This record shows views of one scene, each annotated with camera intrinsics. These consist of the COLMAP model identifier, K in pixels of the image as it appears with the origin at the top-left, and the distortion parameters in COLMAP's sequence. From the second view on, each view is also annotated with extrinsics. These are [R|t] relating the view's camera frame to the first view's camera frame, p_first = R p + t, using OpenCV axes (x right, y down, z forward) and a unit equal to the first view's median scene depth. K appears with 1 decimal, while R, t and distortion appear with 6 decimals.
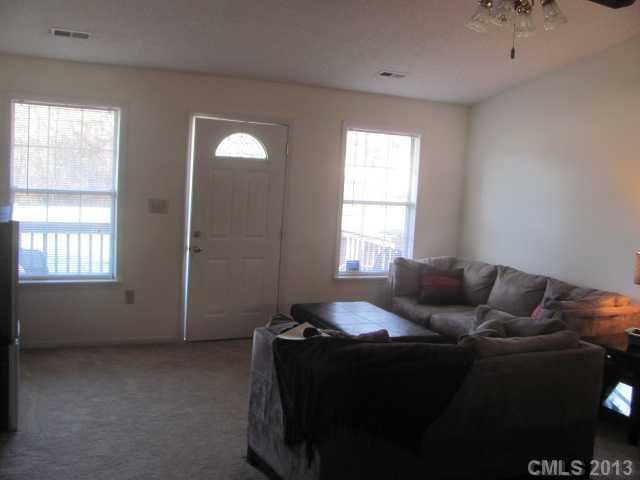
lens RADIAL K [[684.3, 0, 315.1], [0, 684.3, 241.4], [0, 0, 1]] dist [-0.202536, 0.309046]
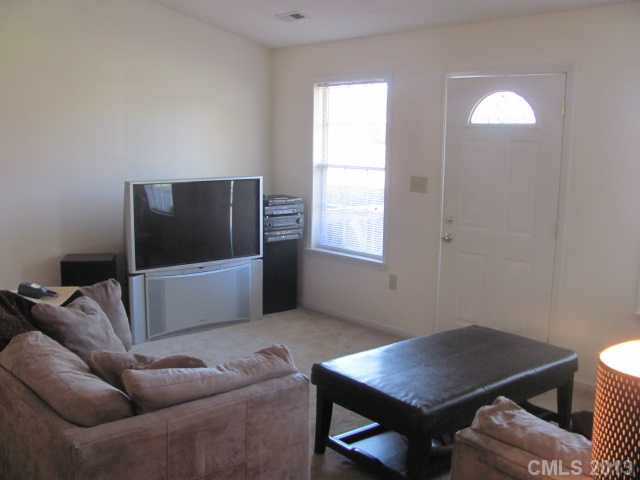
lens RADIAL K [[684.3, 0, 315.1], [0, 684.3, 241.4], [0, 0, 1]] dist [-0.202536, 0.309046]
pose [[0.254309, 0.082530, -0.963595, 0.592157], [-0.107072, 0.992630, 0.056758, -0.014634], [0.961178, 0.088740, 0.261271, 0.646549]]
